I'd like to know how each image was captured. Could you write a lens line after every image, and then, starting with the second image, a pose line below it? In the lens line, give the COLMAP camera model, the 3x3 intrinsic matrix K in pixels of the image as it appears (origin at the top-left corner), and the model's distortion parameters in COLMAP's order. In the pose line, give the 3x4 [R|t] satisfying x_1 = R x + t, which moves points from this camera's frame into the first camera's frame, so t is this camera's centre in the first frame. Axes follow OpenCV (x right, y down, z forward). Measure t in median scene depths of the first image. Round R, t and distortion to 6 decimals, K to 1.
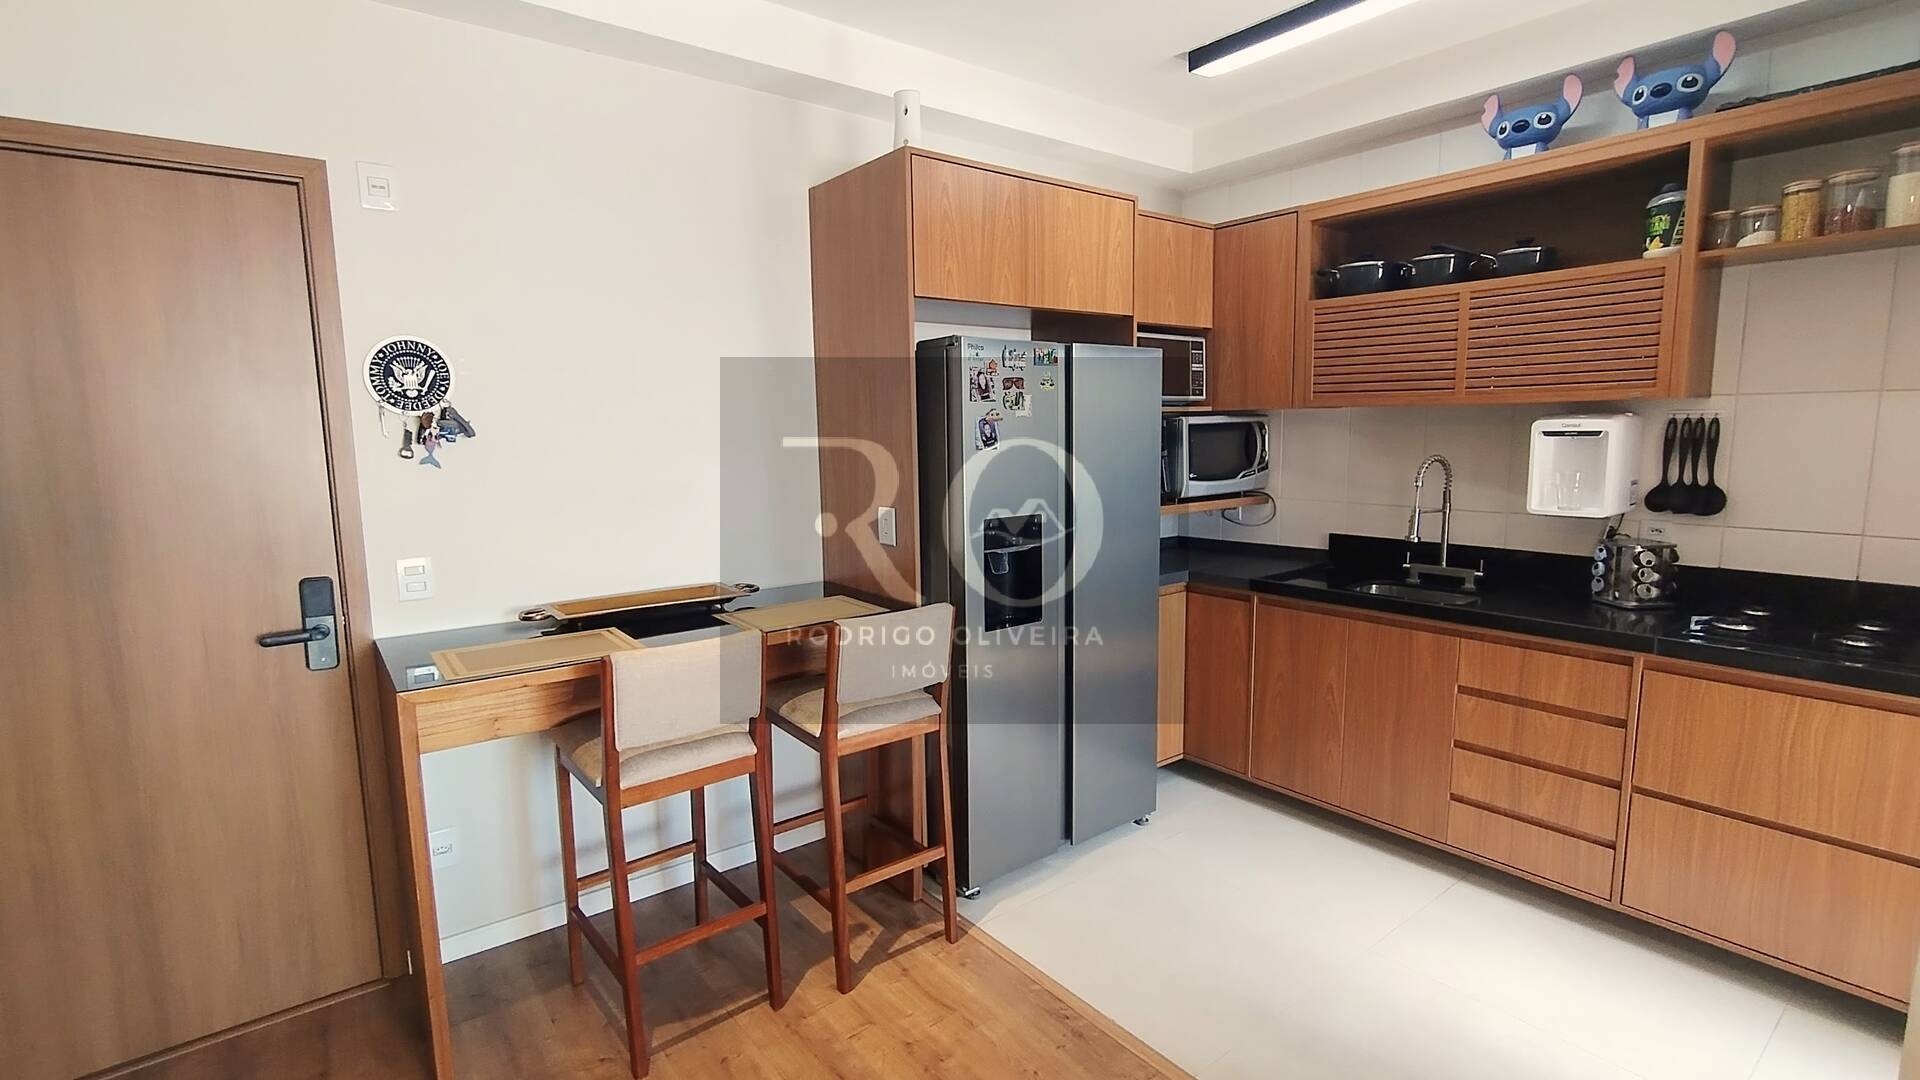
lens RADIAL K [[874.1, 0, 988.9], [0, 874.1, 532.3], [0, 0, 1]] dist [-0.009502, 0.003823]
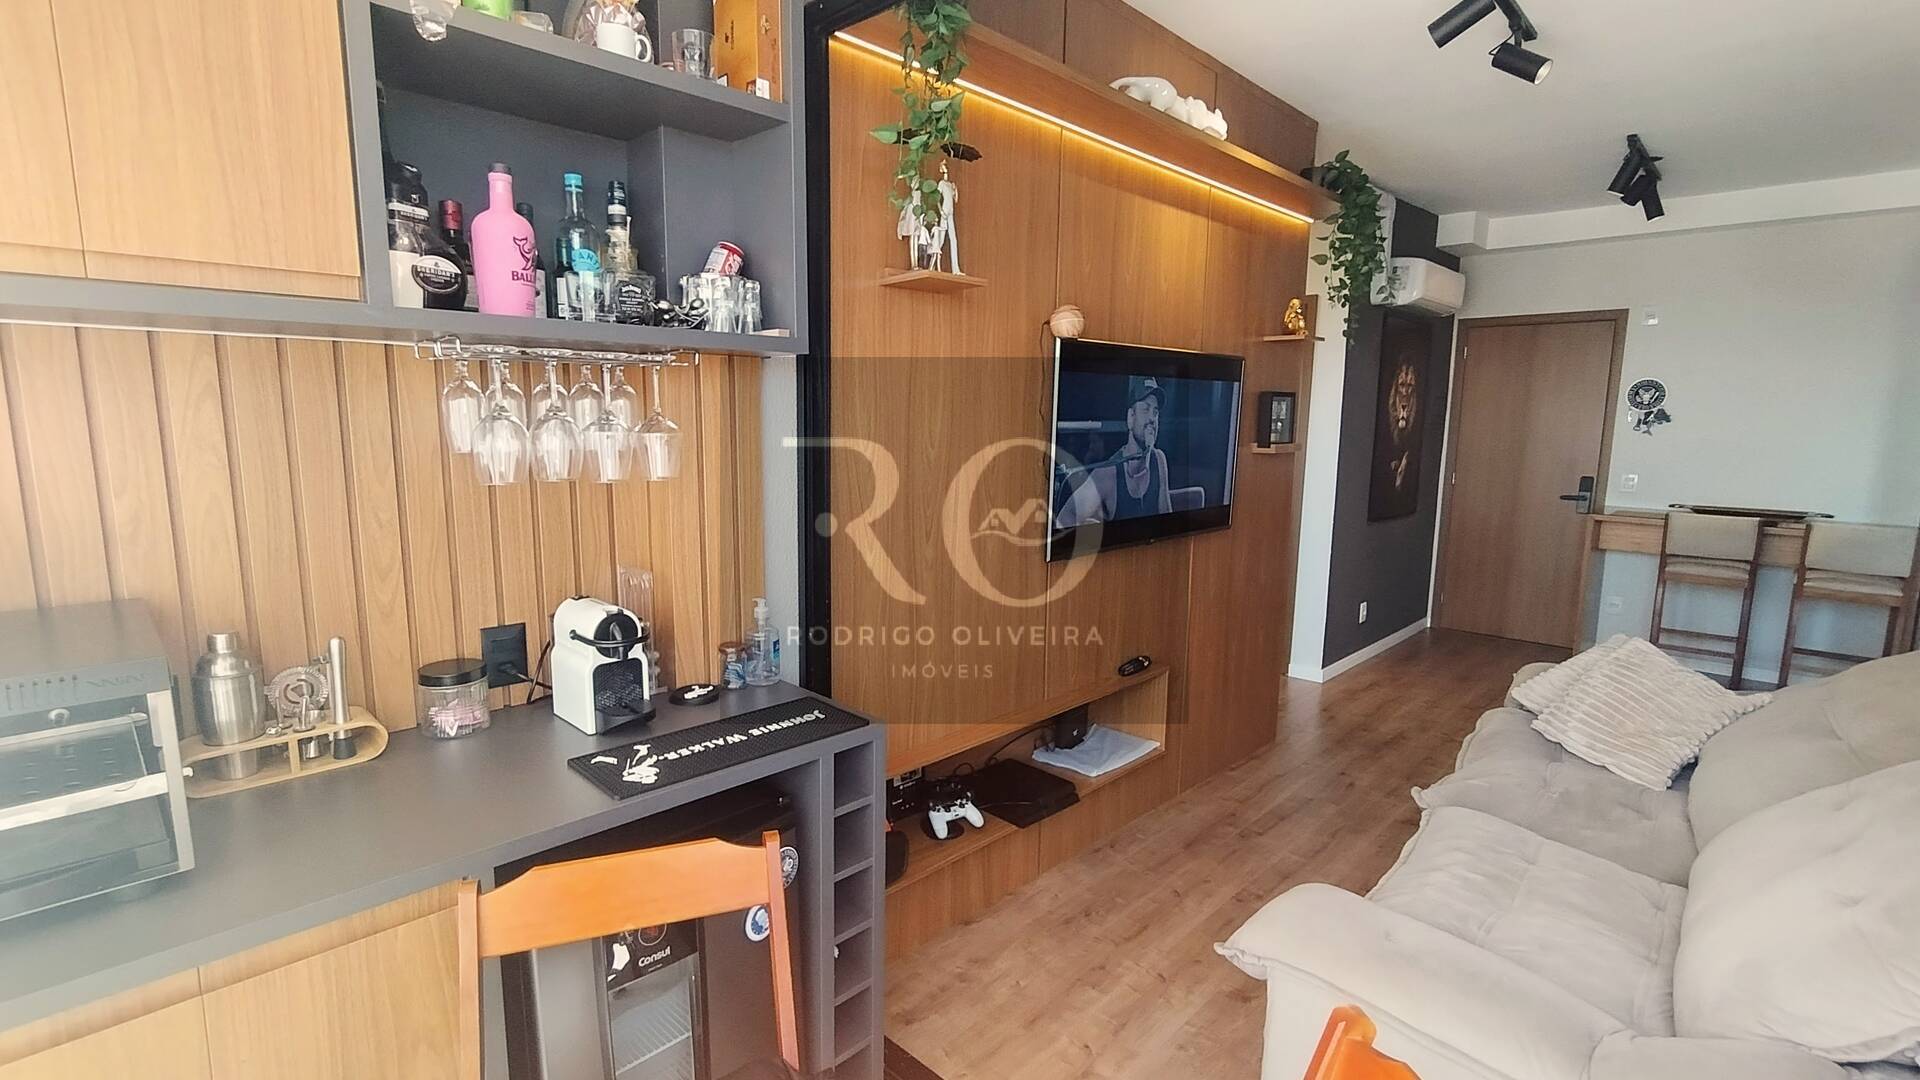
lens RADIAL K [[874.1, 0, 956.7], [0, 874.1, 541.7], [0, 0, 1]] dist [-0.009502, 0.003823]
pose [[0.128772, 0.153891, -0.979661, 1.233064], [-0.157847, 0.978472, 0.132956, 0.159137], [0.979031, 0.137515, 0.150291, -0.942354]]
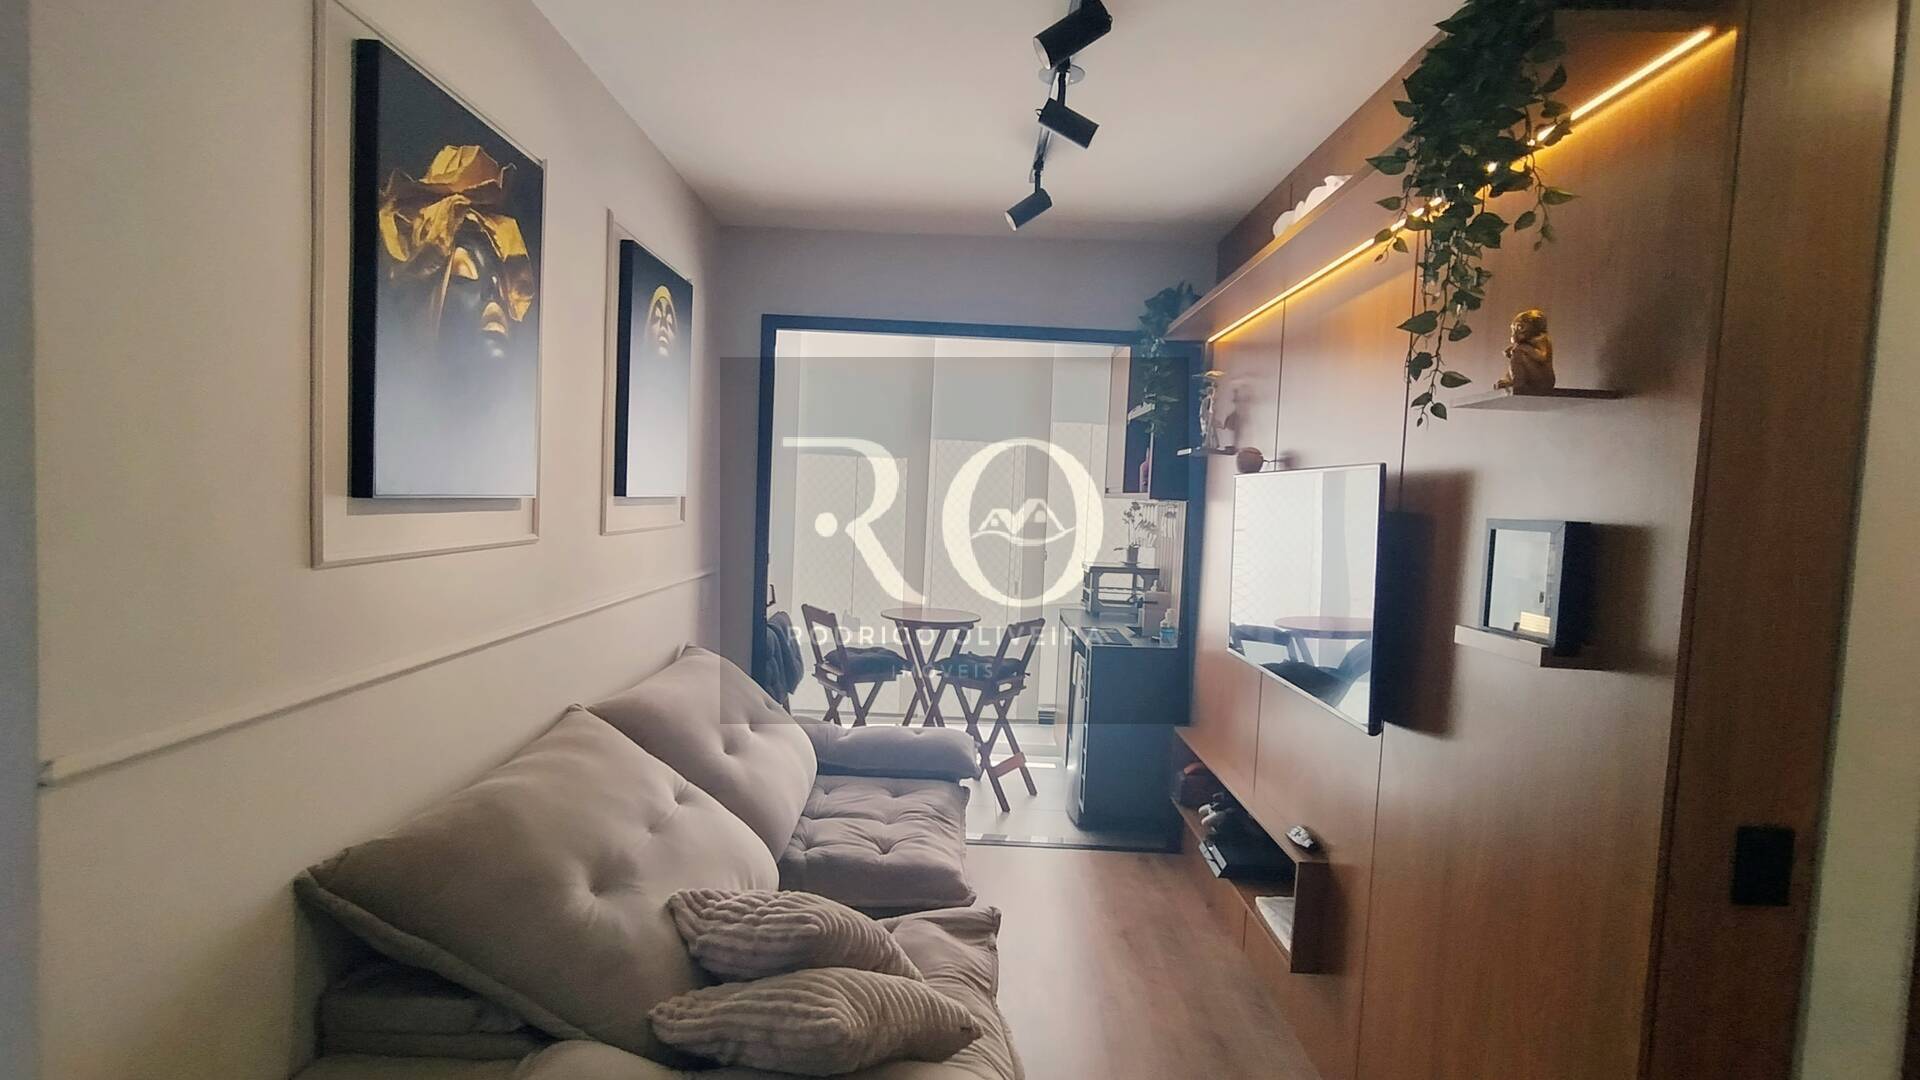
lens RADIAL K [[874.1, 0, 959.5], [0, 874.1, 538.8], [0, 0, 1]] dist [-0.009502, 0.003823]
pose [[-0.780529, -0.059617, 0.622270, -0.143371], [0.052694, 0.985625, 0.160523, -0.071562], [-0.622895, 0.158083, -0.766167, 0.428181]]
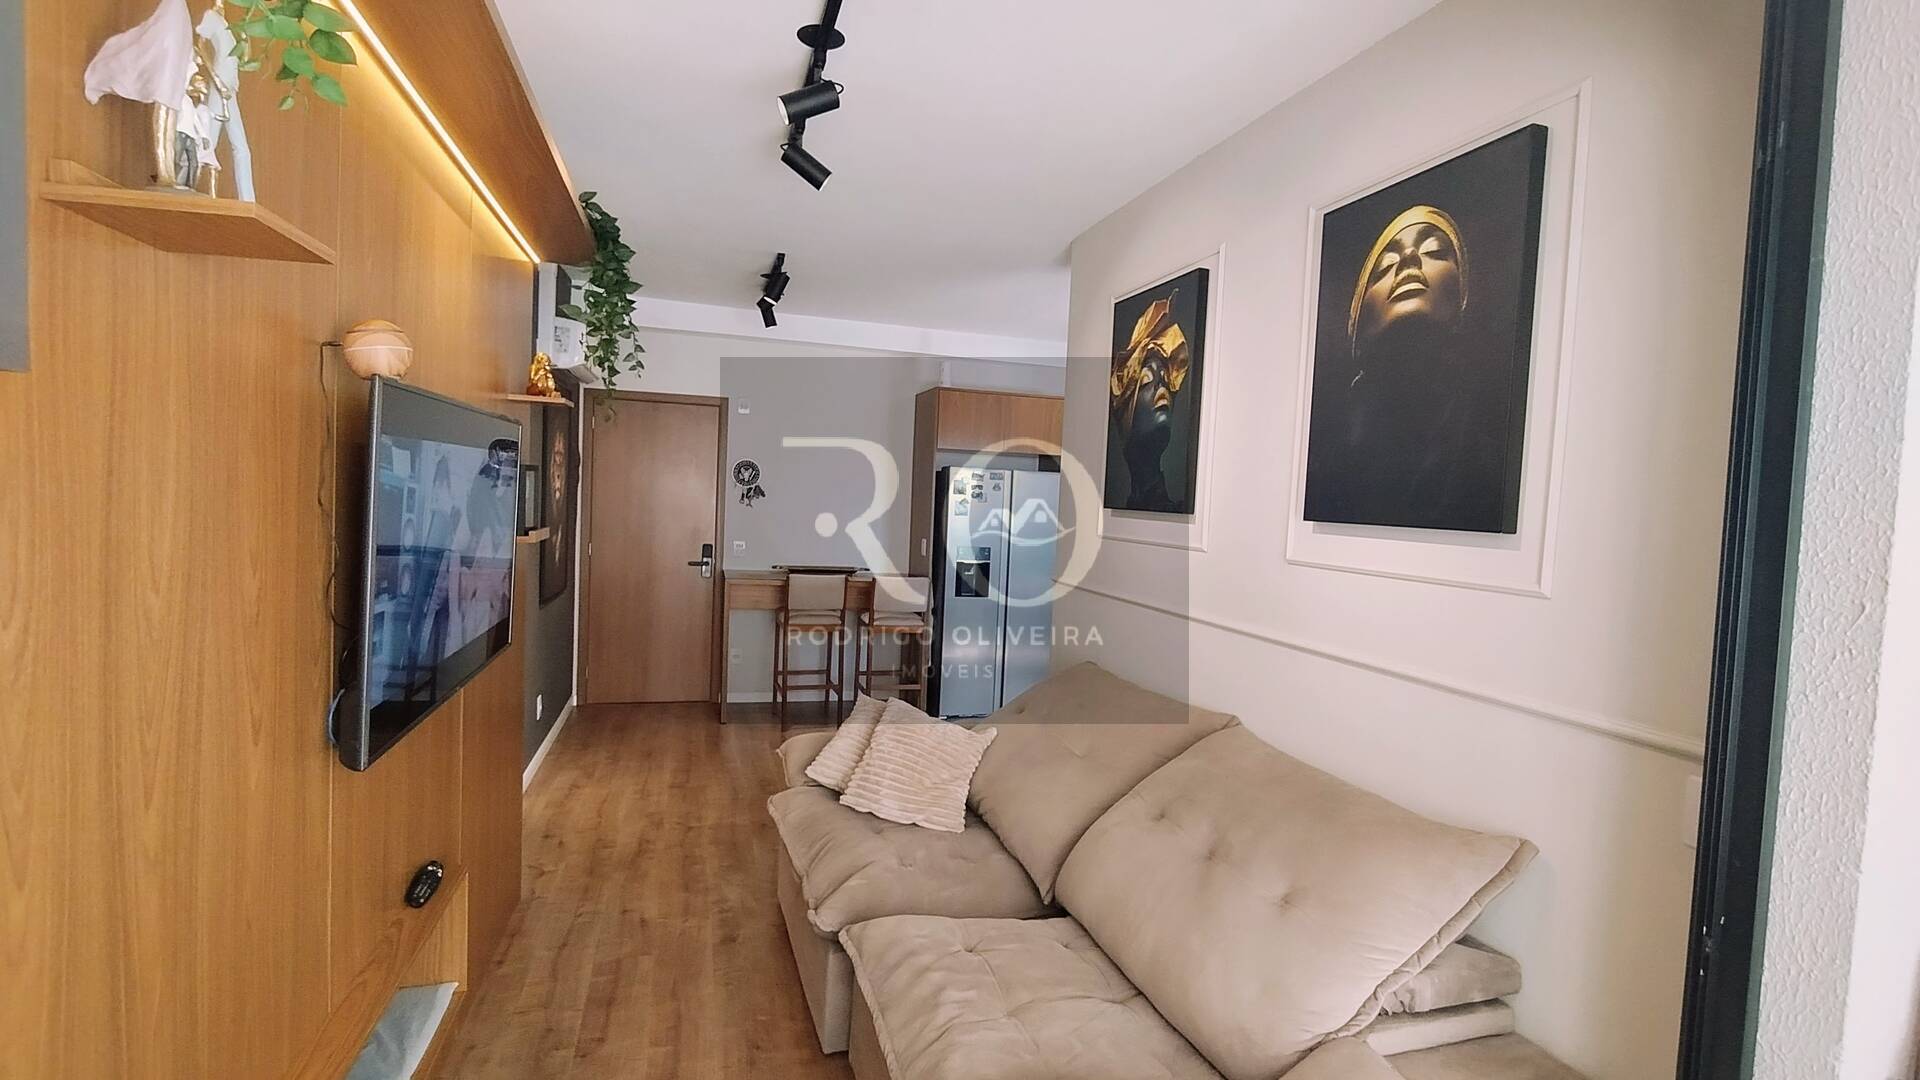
lens RADIAL K [[874.1, 0, 956.1], [0, 874.1, 543.9], [0, 0, 1]] dist [-0.009502, 0.003823]
pose [[0.925100, 0.072154, -0.372806, 0.830947], [-0.109439, 0.990785, -0.079807, 0.157675], [0.363612, 0.114629, 0.924471, -1.073493]]
